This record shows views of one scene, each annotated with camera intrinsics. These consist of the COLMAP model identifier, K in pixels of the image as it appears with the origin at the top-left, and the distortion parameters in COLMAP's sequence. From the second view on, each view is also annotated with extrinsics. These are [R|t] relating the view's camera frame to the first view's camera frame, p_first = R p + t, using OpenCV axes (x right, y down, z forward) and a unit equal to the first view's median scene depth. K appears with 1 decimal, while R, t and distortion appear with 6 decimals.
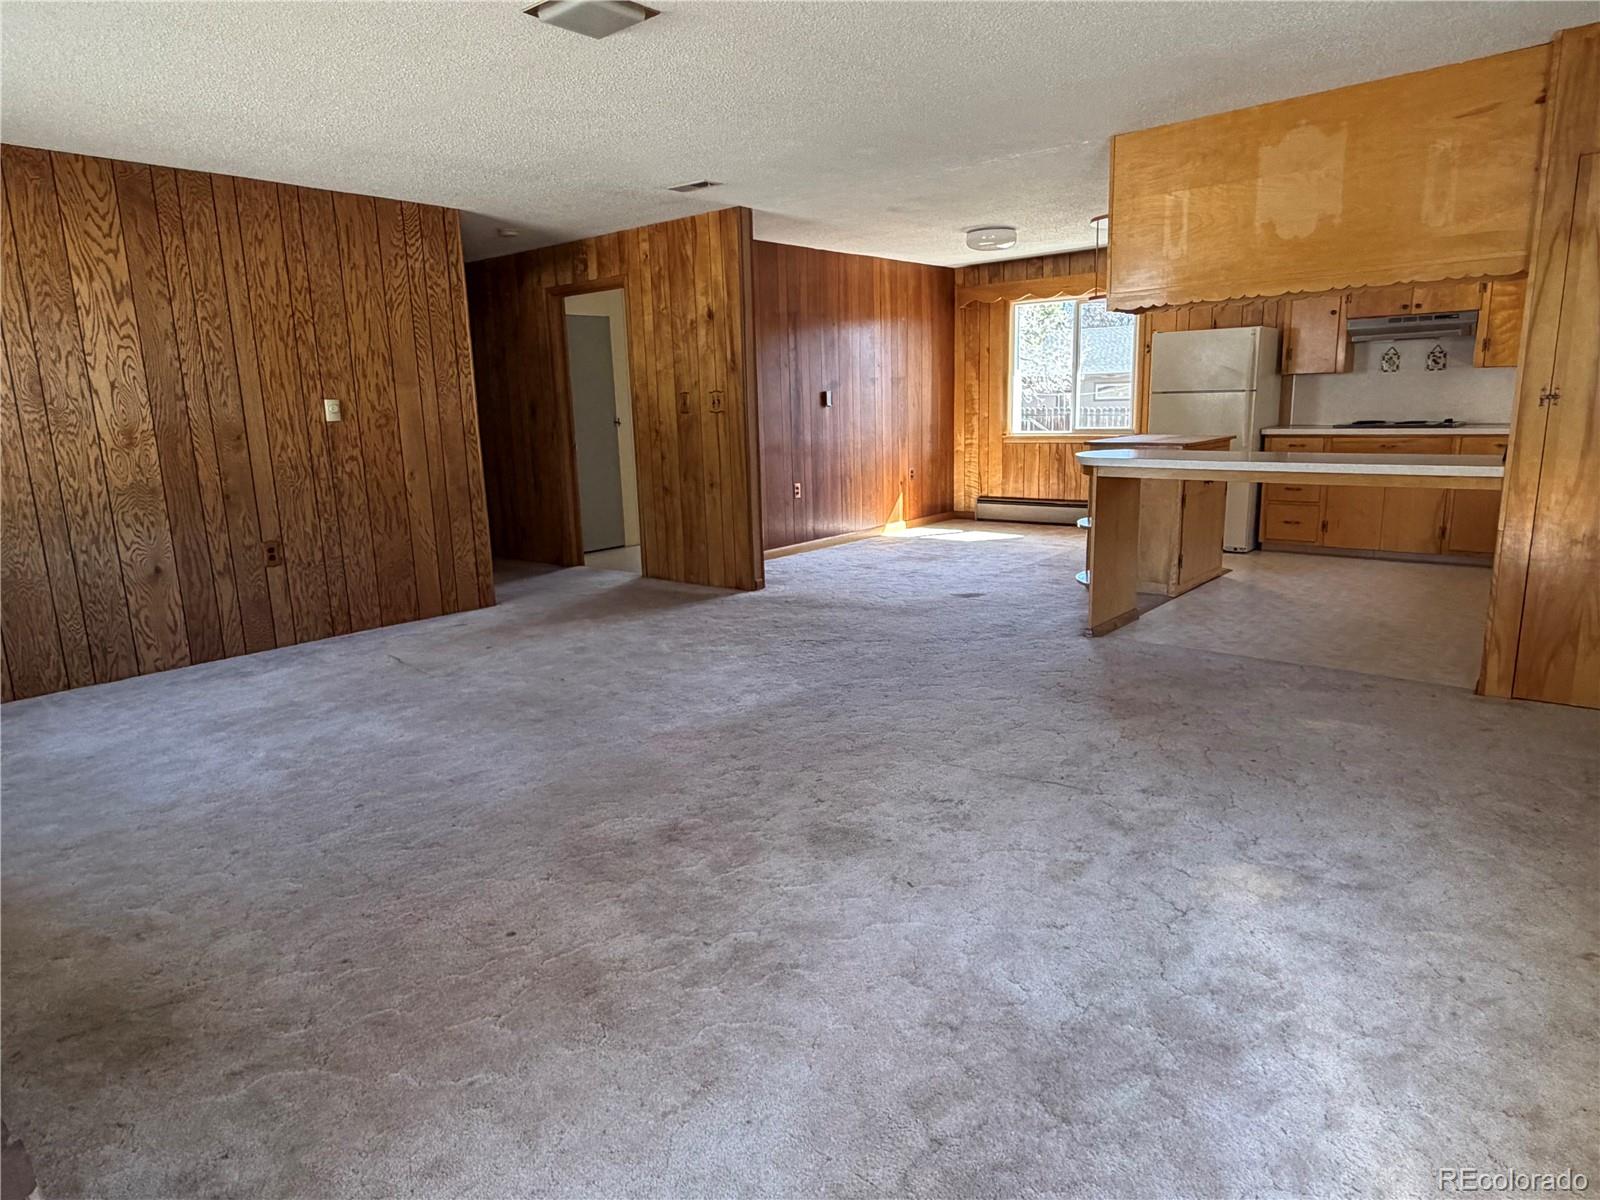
lens RADIAL K [[968.8, 0, 798.1], [0, 968.8, 601.6], [0, 0, 1]] dist [0.001872, 0.000499]
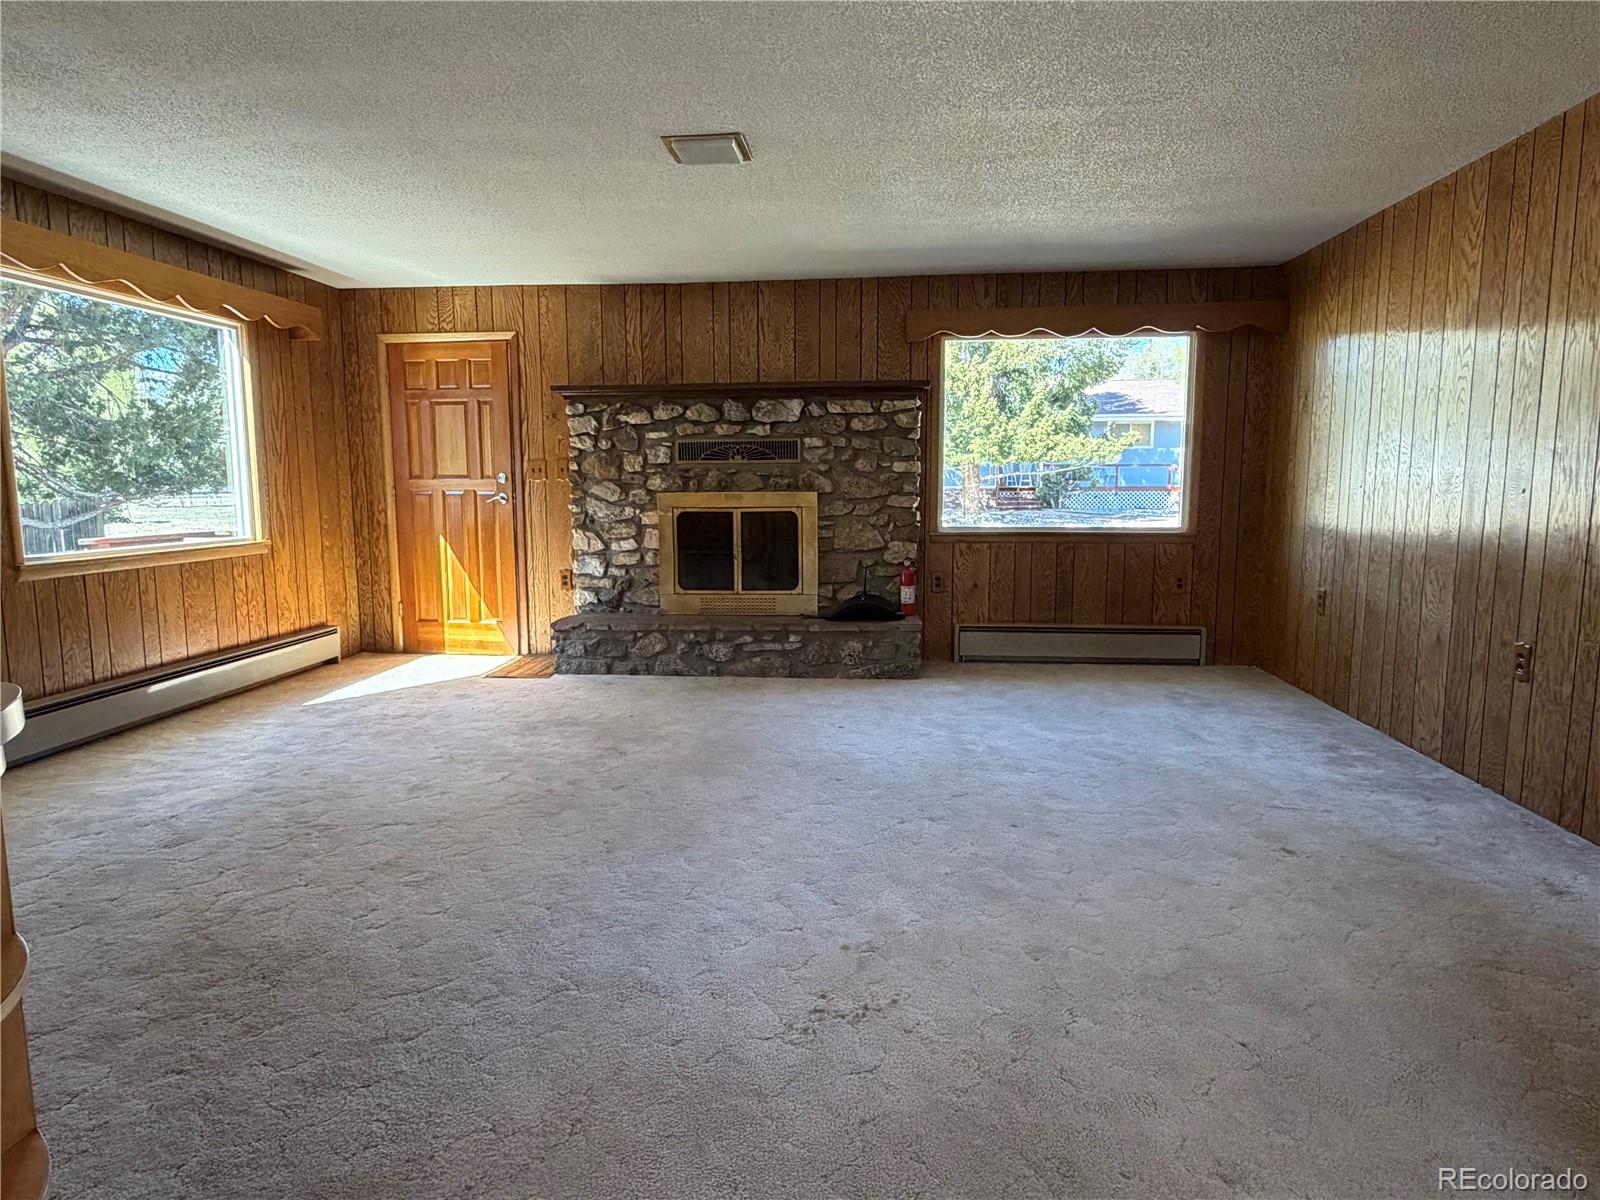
lens RADIAL K [[966.9, 0, 797.1], [0, 966.9, 597.4], [0, 0, 1]] dist [0.004058, -0.001262]
pose [[-0.821314, 0.101340, -0.561403, 0.260502], [-0.090175, 0.948661, 0.303167, -0.264973], [0.563304, 0.299620, -0.770011, 1.287591]]
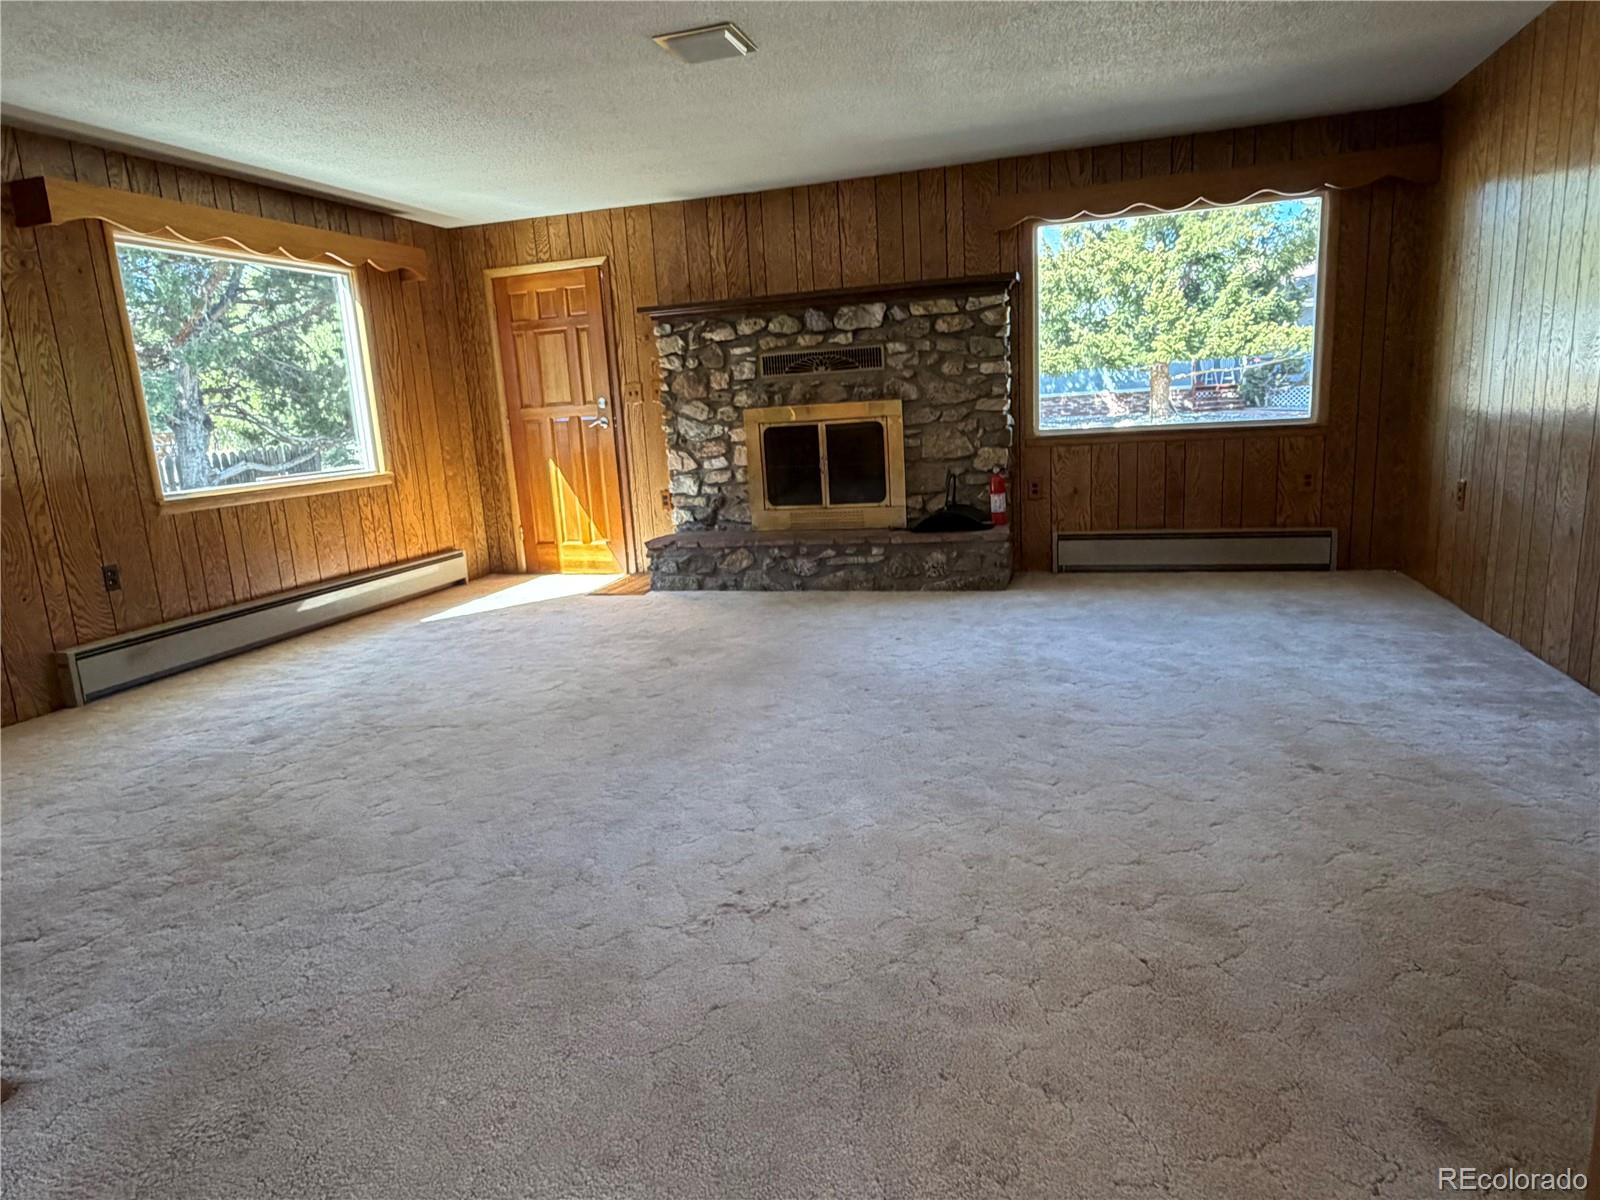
lens RADIAL K [[968.8, 0, 798.1], [0, 968.8, 601.6], [0, 0, 1]] dist [0.001872, 0.000499]
pose [[-0.912815, 0.160920, -0.375332, 0.142115], [0.000258, 0.919316, 0.393520, -0.262654], [0.408374, 0.359114, -0.839207, 1.352844]]
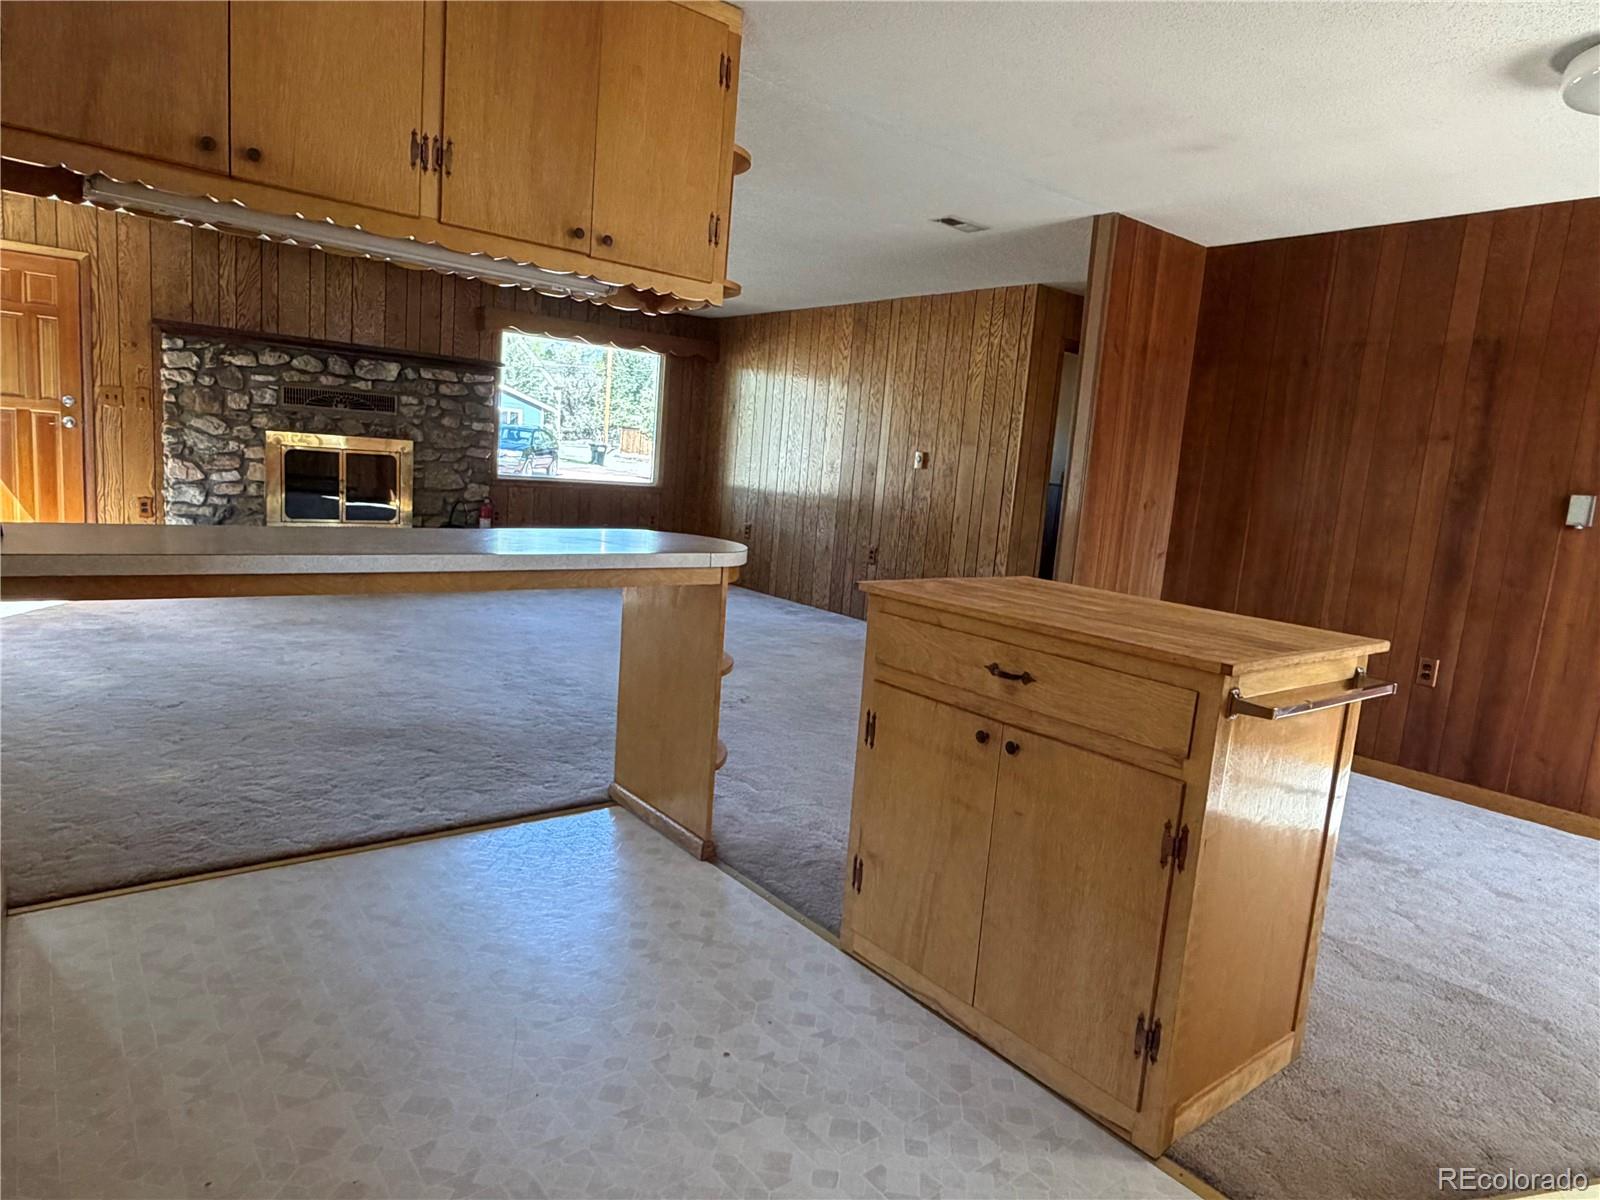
lens RADIAL K [[963.9, 0, 797.9], [0, 963.9, 607.7], [0, 0, 1]] dist [0.005788, 0.001026]
pose [[-0.202422, 0.162083, -0.965792, 0.913314], [-0.271851, 0.938148, 0.214421, -0.265956], [0.940810, 0.305955, -0.145839, 1.188950]]
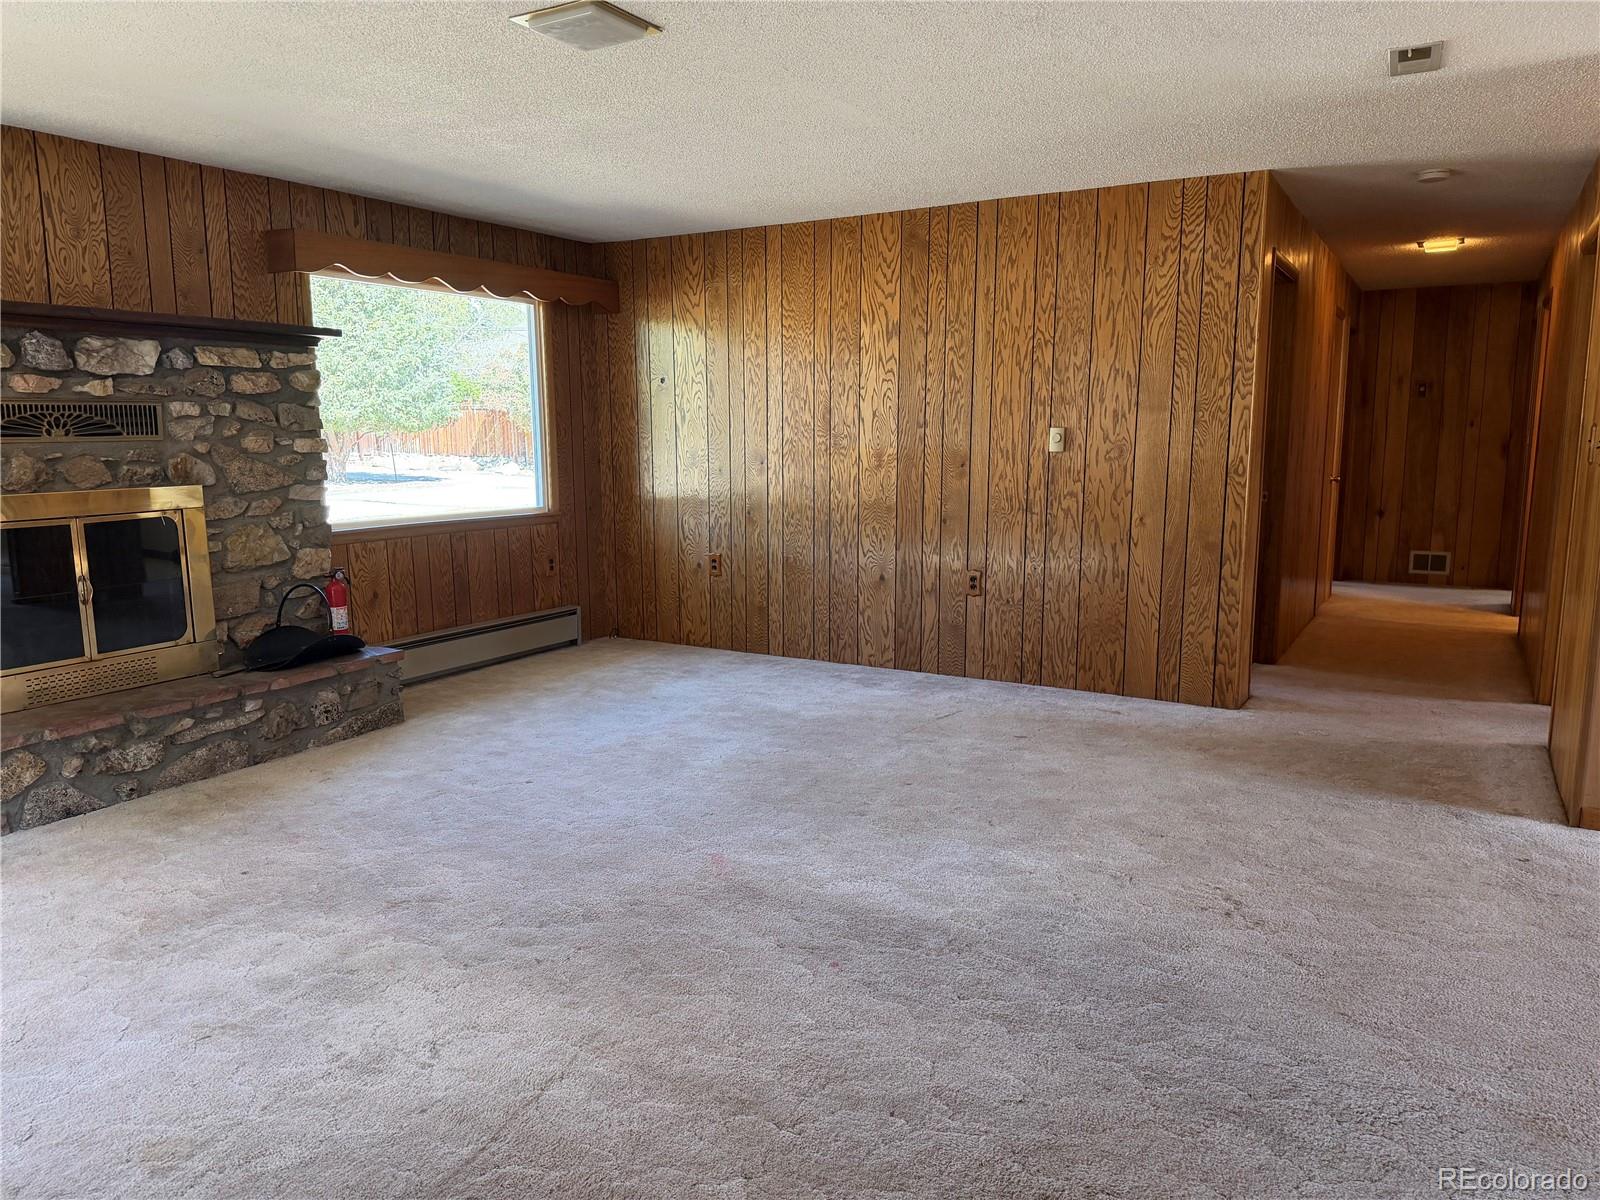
lens RADIAL K [[1105.9, 0, 792.3], [0, 1105.9, 614.8], [0, 0, 1]] dist [0.111033, -0.144469]
pose [[0.171427, 0.187719, -0.967147, 0.550847], [-0.200089, 0.967854, 0.152391, -0.161072], [0.964664, 0.167391, 0.203477, 0.628918]]
